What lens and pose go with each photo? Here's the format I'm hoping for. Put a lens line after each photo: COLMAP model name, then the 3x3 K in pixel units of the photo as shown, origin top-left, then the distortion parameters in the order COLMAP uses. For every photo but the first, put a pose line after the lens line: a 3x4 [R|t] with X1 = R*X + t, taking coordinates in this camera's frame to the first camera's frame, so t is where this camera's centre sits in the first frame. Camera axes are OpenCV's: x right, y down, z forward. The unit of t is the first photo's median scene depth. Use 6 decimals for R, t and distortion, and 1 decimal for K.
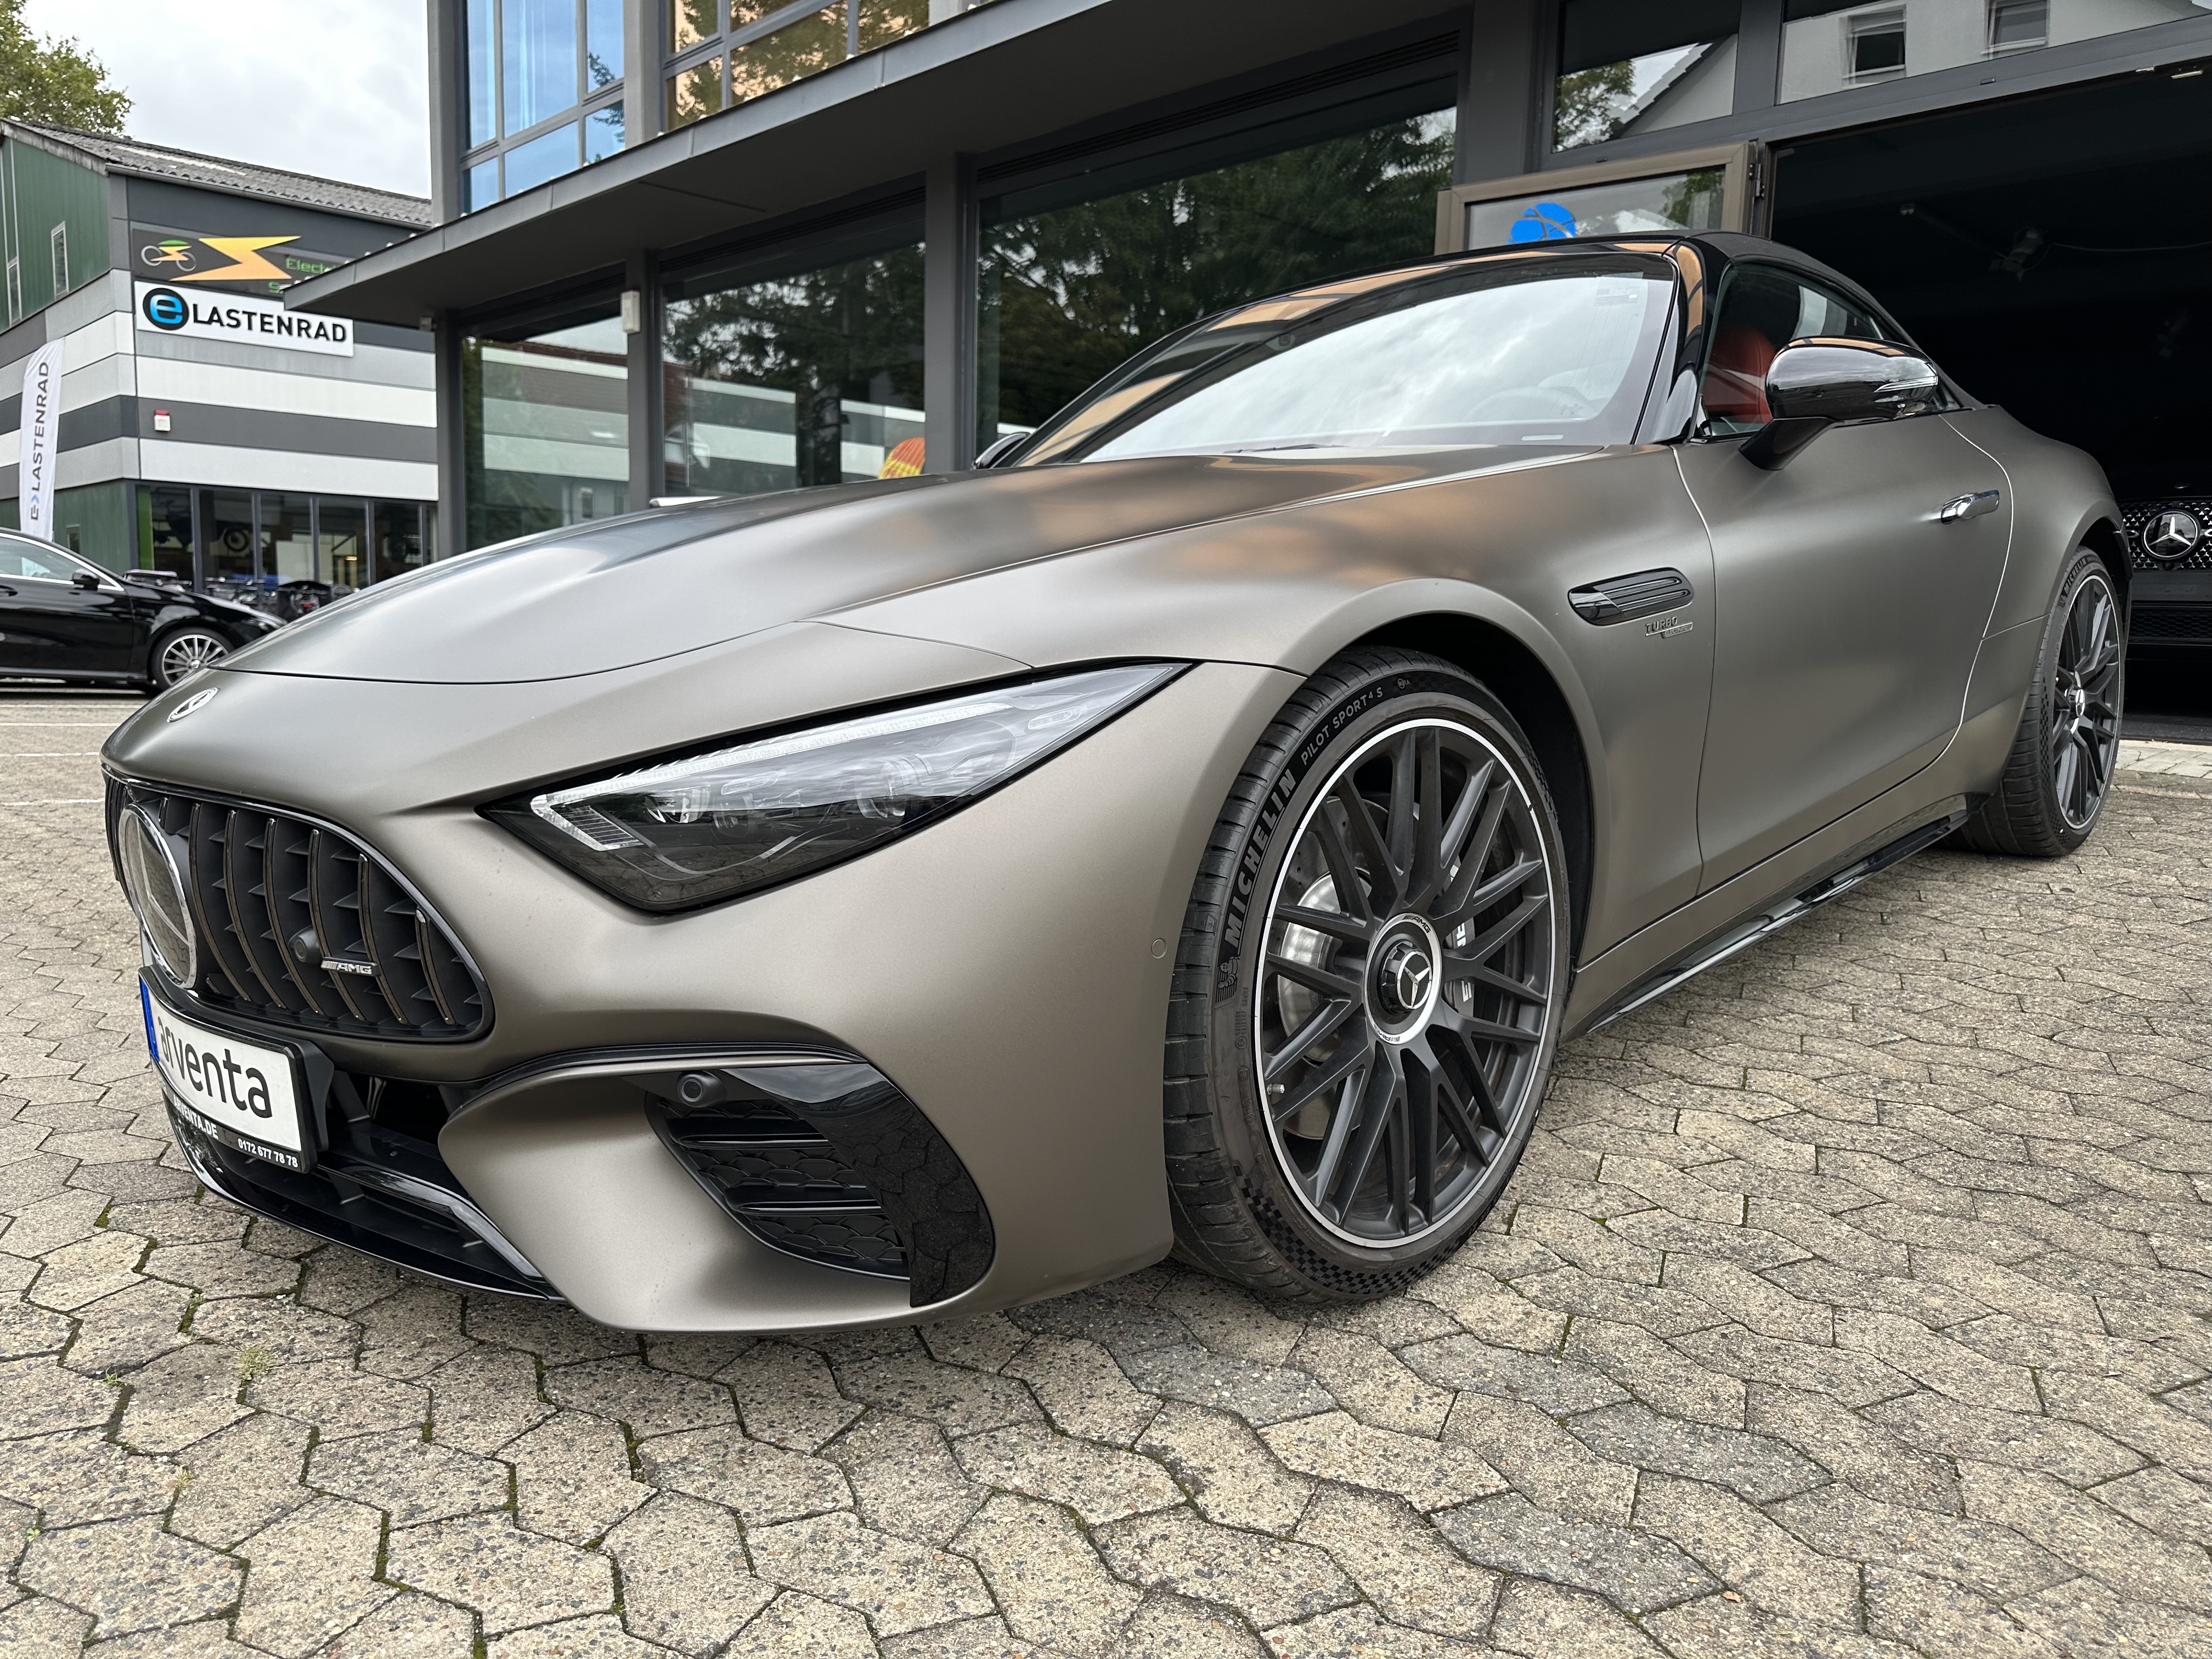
lens RADIAL K [[1571.7, 0, 1094.6], [0, 1571.7, 826.0], [0, 0, 1]] dist [0.010735, -0.015030]
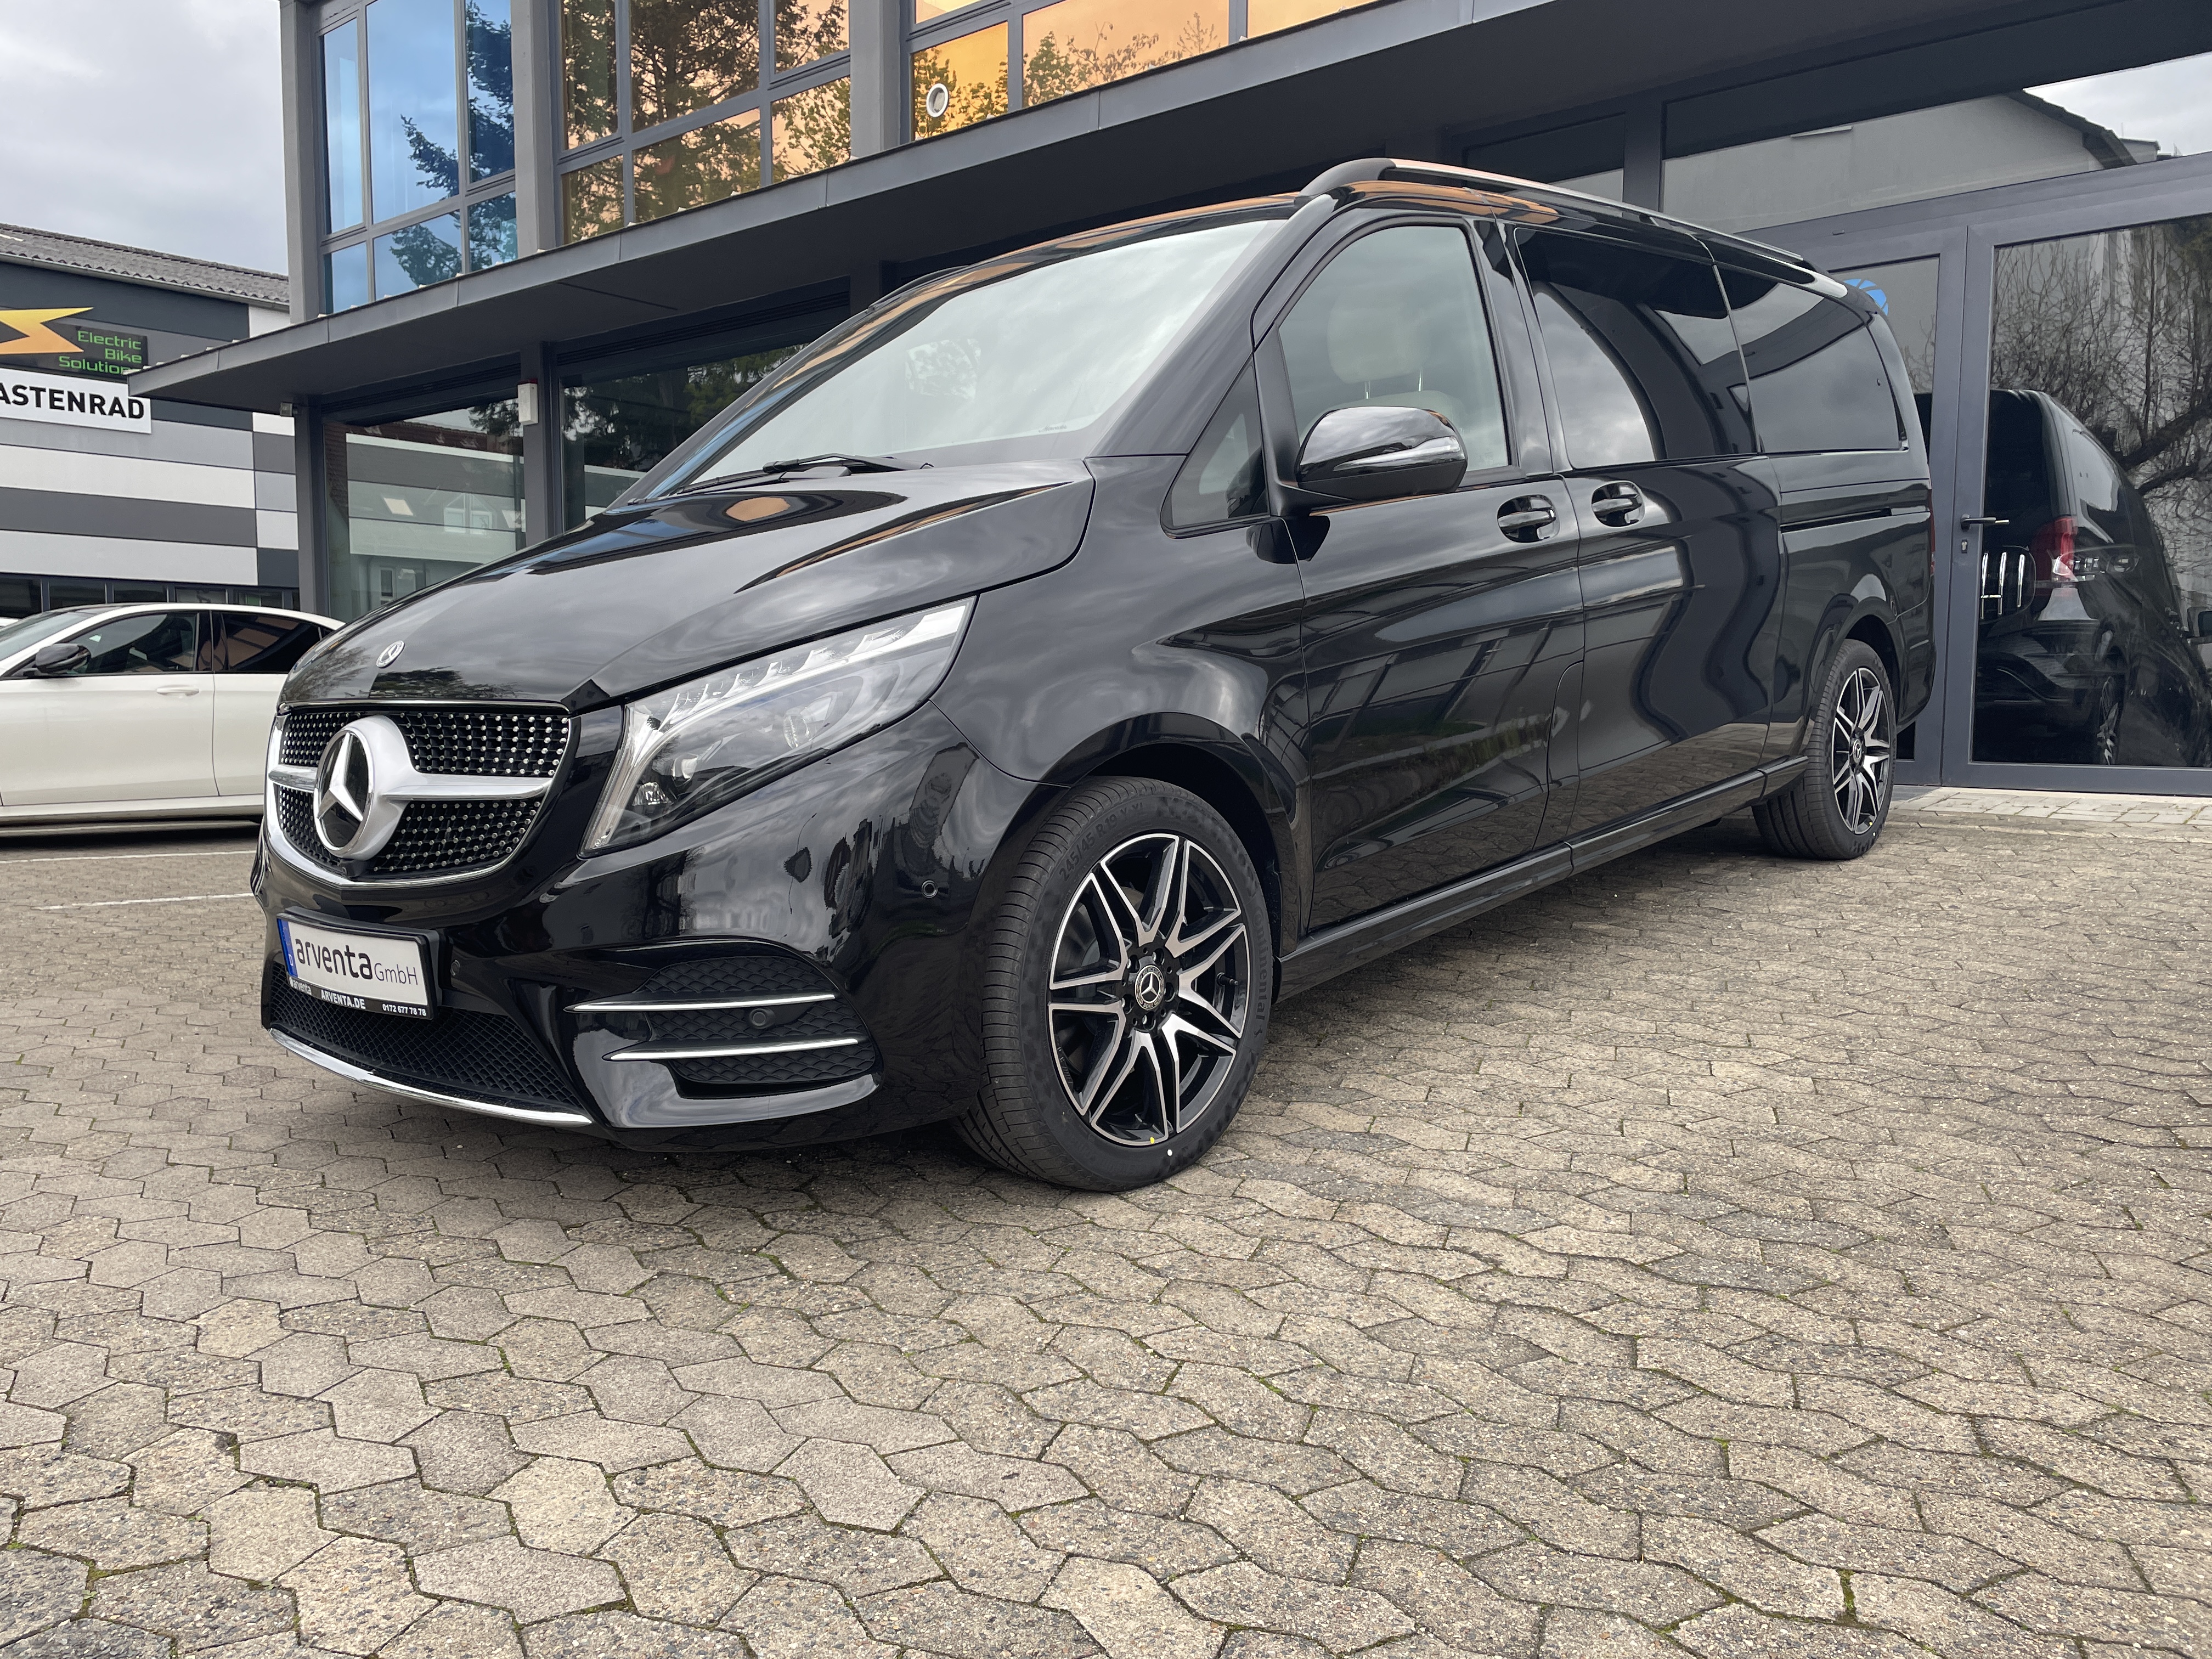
lens RADIAL K [[1652.0, 0, 1093.6], [0, 1652.0, 824.5], [0, 0, 1]] dist [0.090620, -0.111383]
pose [[0.994470, -0.029936, 0.100661, -0.412663], [0.035098, 0.998137, -0.049905, 0.035001], [-0.098979, 0.053162, 0.993668, -0.558620]]
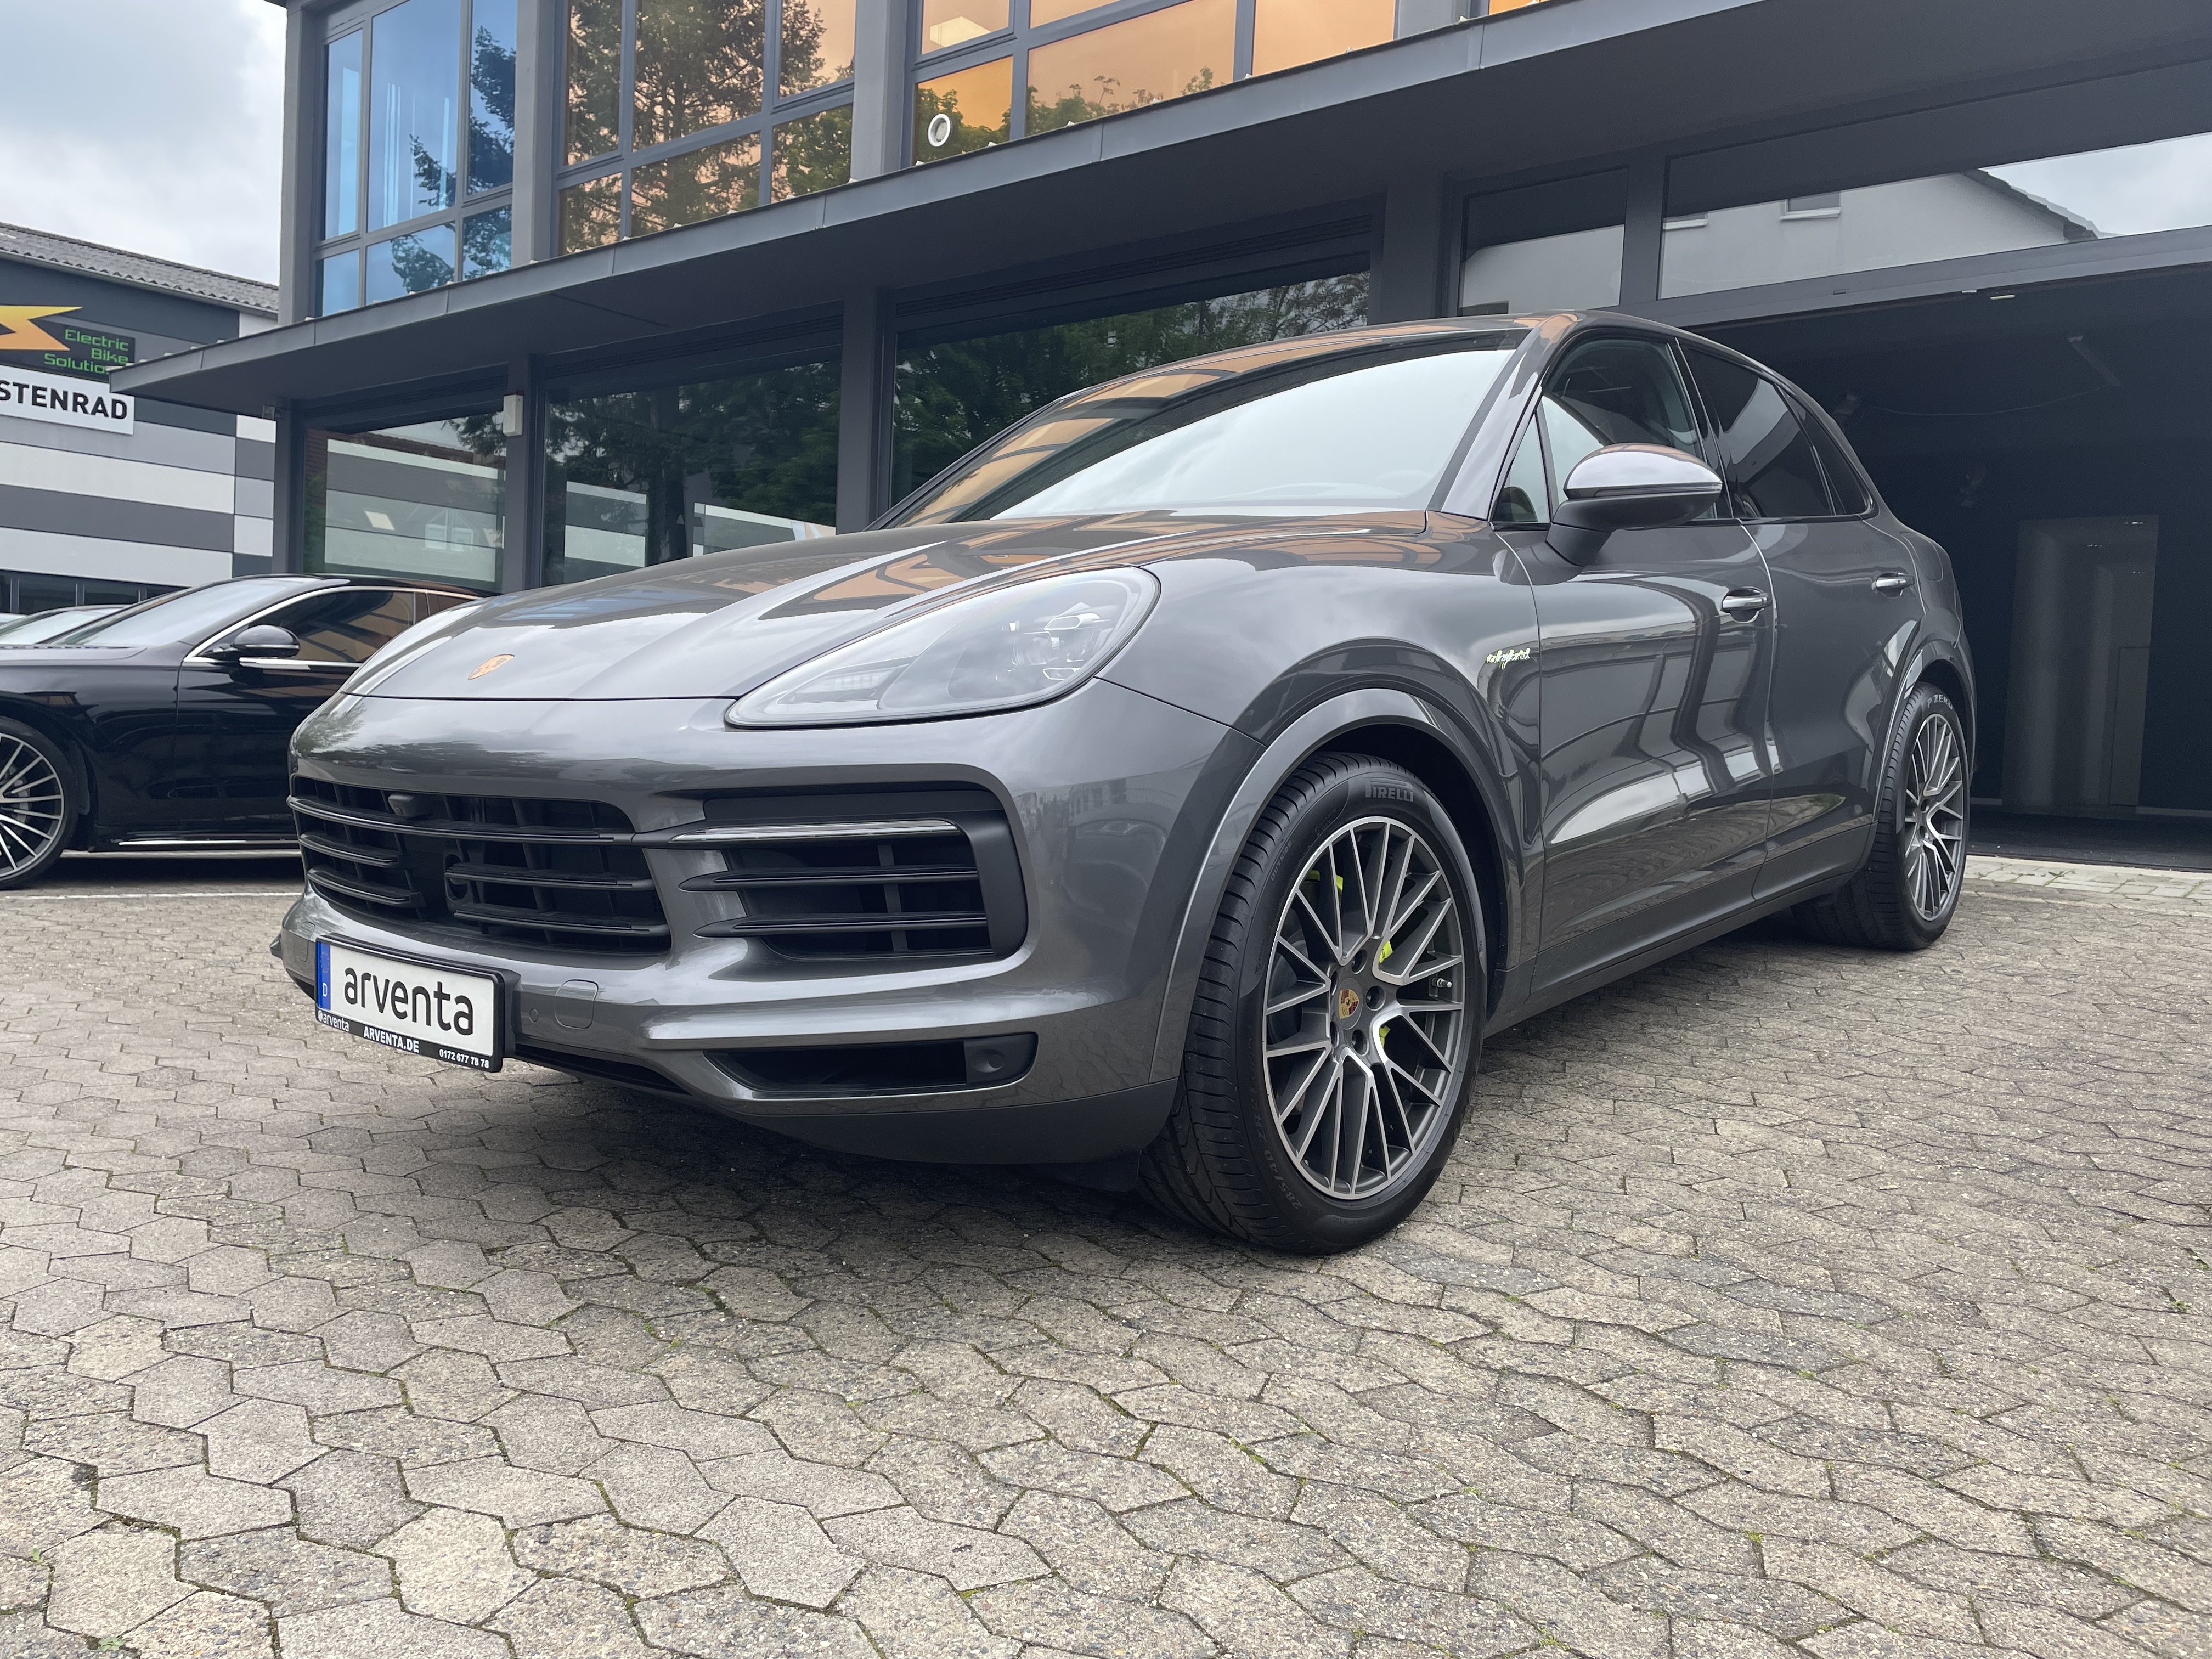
lens RADIAL K [[1657.0, 0, 1086.6], [0, 1657.0, 795.8], [0, 0, 1]] dist [0.089280, -0.110959]
pose [[0.993381, 0.014153, 0.113992, -0.414978], [-0.003569, 0.995705, -0.092516, 0.056995], [-0.114811, 0.091497, 0.989165, -0.464873]]
